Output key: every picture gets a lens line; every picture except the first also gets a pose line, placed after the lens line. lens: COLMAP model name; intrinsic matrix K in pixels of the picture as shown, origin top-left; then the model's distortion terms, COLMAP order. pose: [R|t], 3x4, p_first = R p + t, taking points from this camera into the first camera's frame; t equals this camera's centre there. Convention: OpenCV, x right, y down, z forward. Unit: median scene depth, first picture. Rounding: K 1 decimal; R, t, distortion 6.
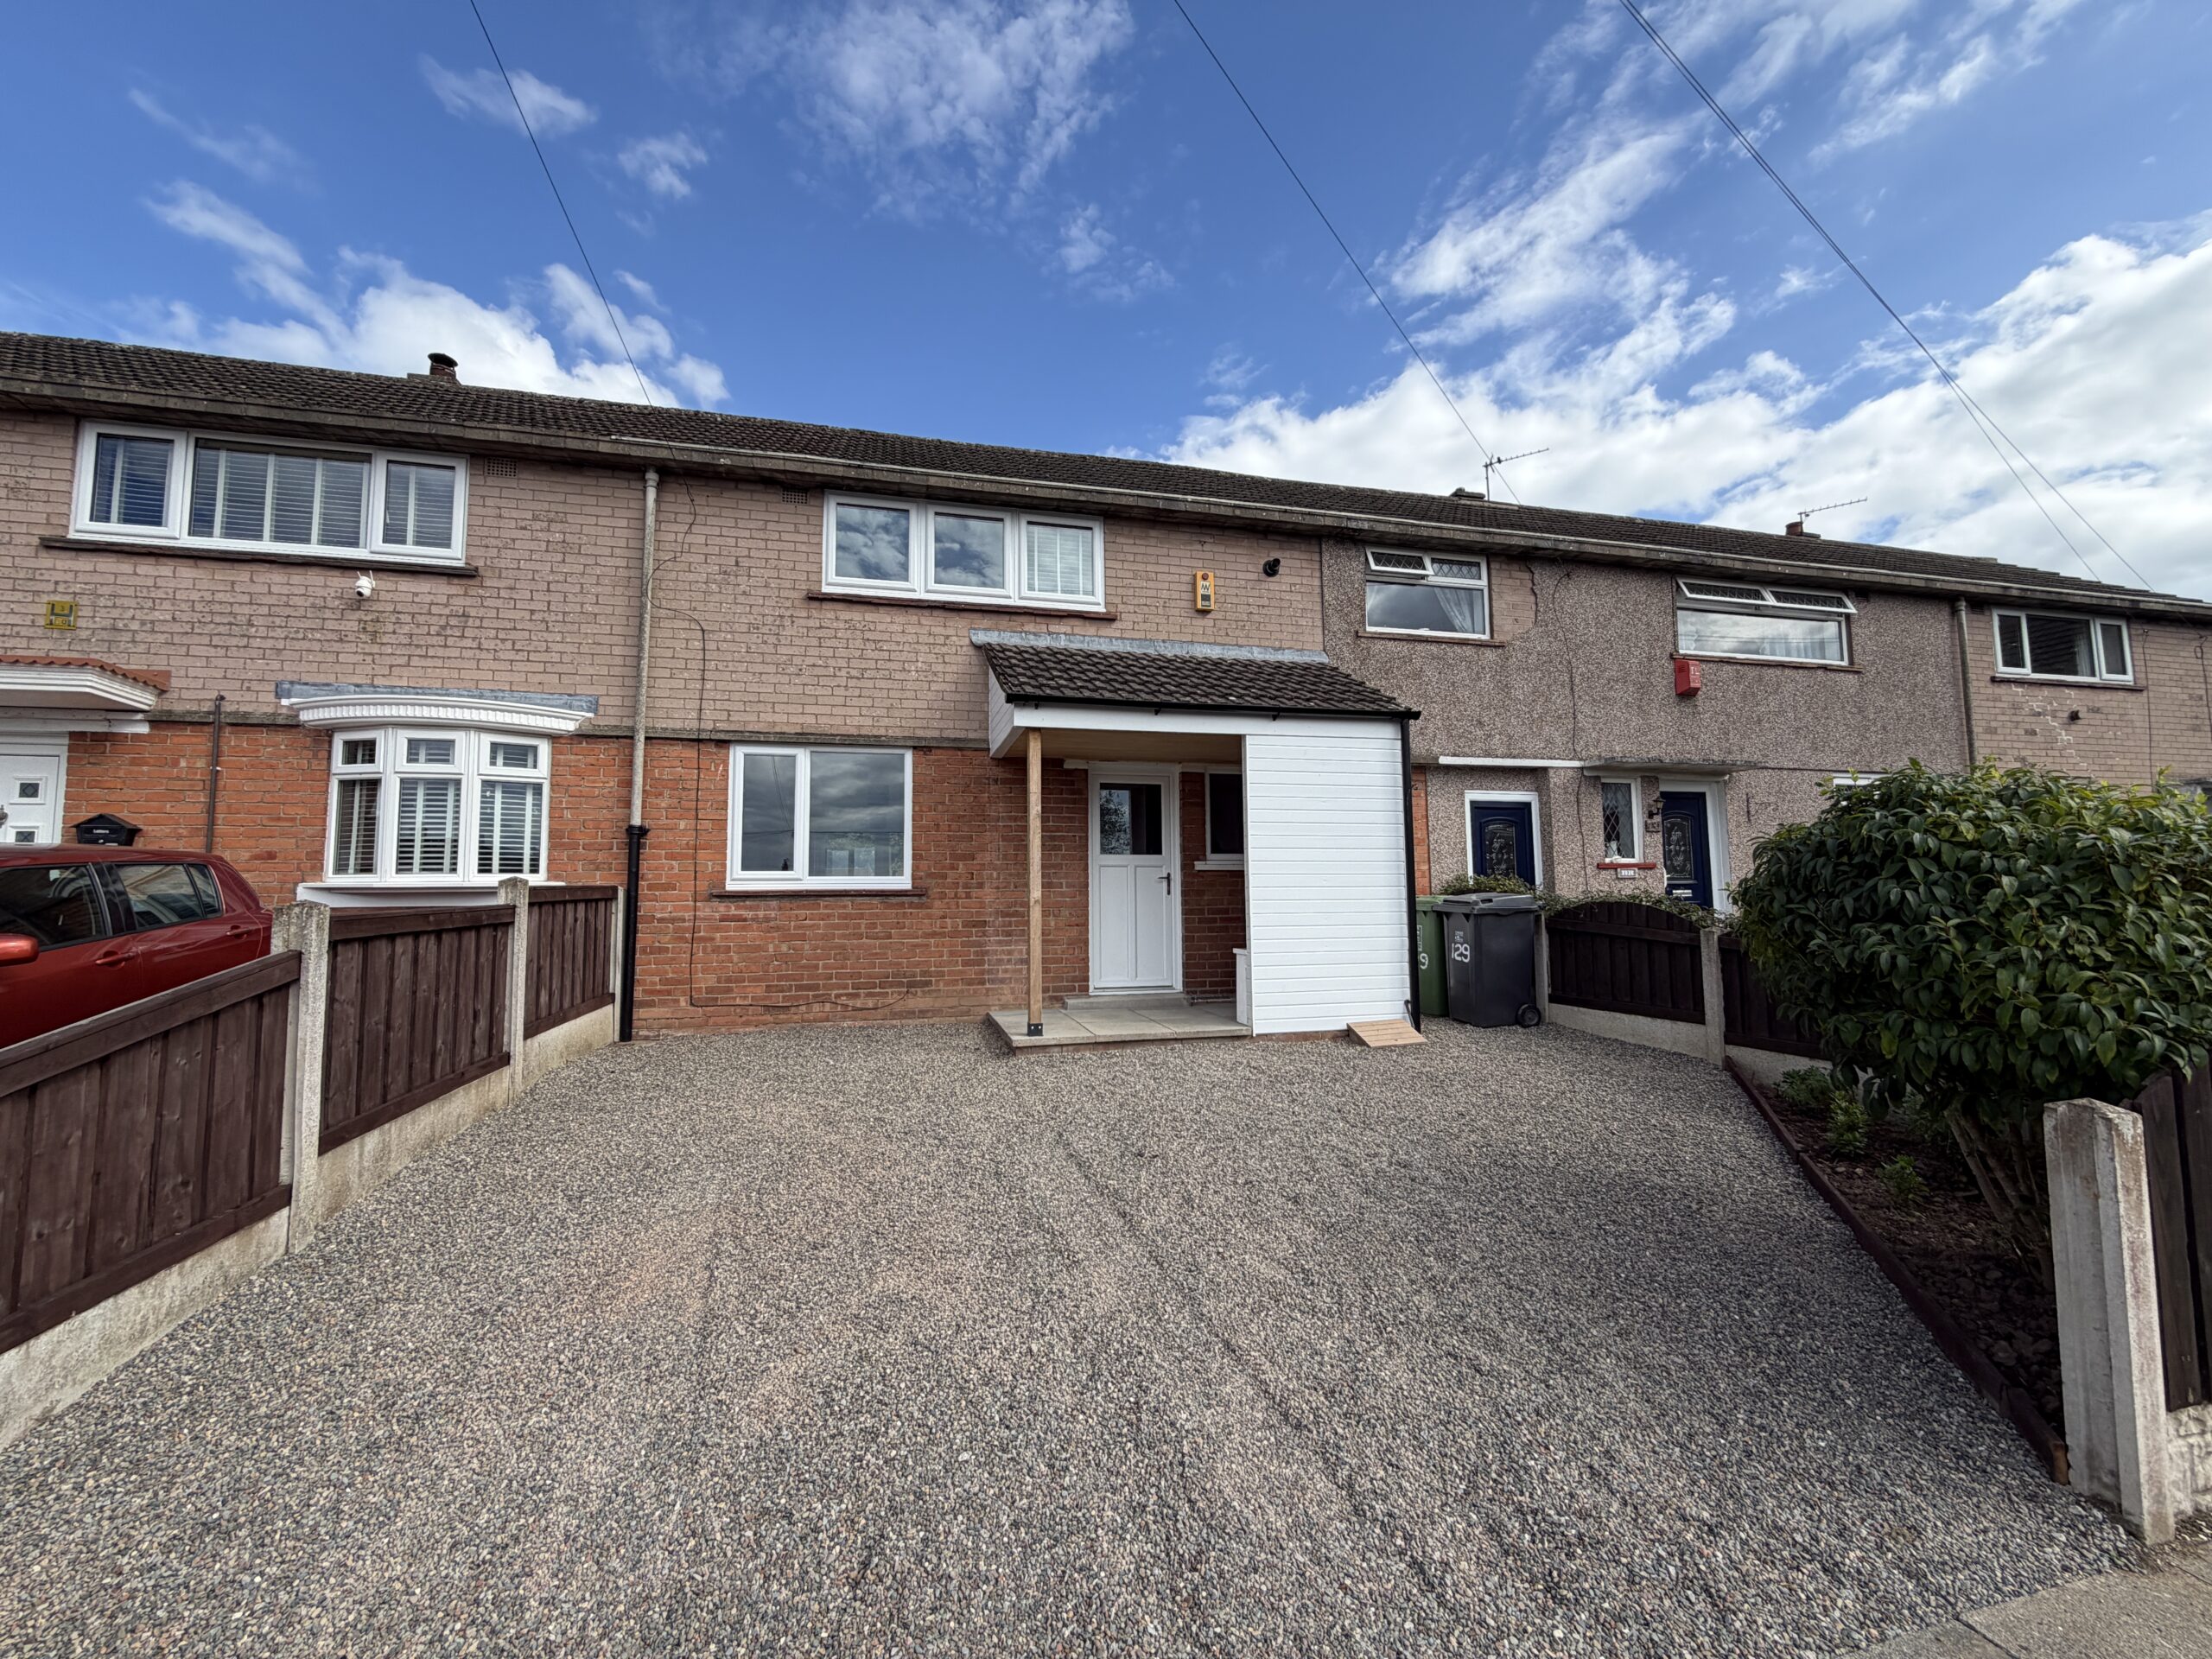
lens RADIAL K [[886.1, 0, 1105.3], [0, 886.1, 829.8], [0, 0, 1]] dist [-0.000188, -0.000155]
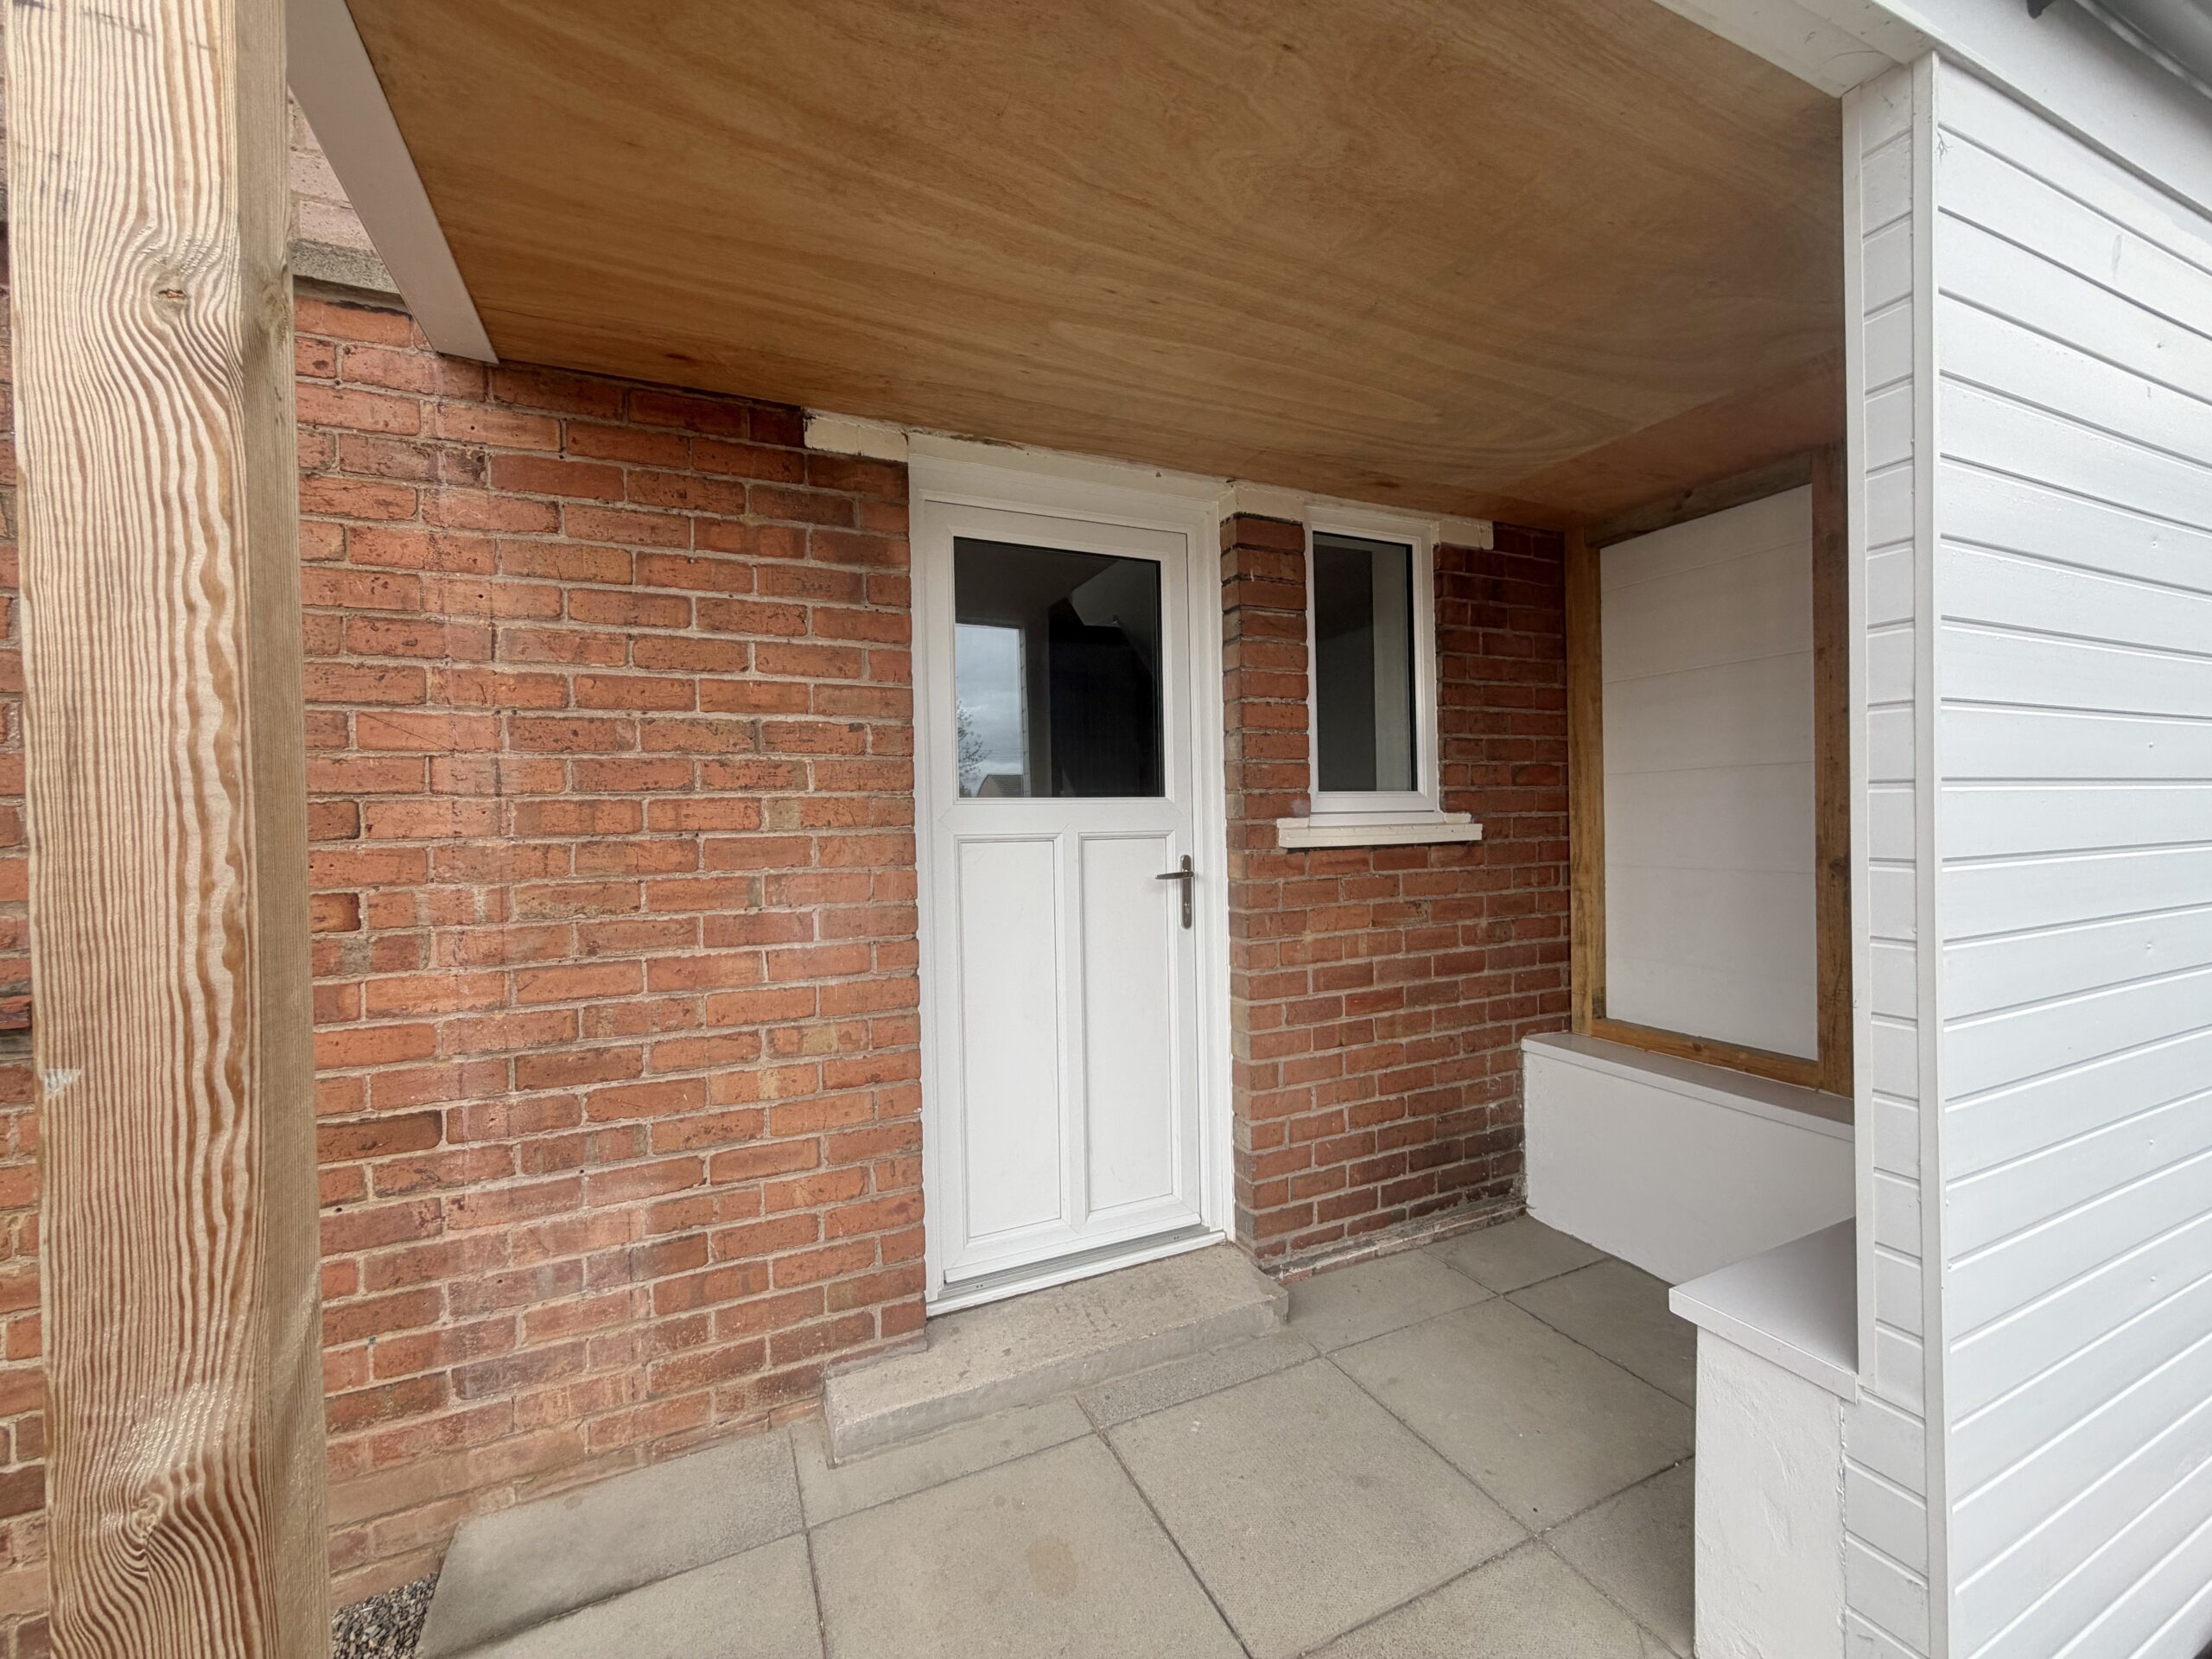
lens RADIAL K [[886.1, 0, 1105.4], [0, 886.1, 825.5], [0, 0, 1]] dist [-0.000188, -0.000155]
pose [[0.979822, -0.013395, 0.199420, -0.016160], [-0.003278, 0.996540, 0.083045, 0.013604], [-0.199843, -0.082024, 0.976389, 0.738444]]
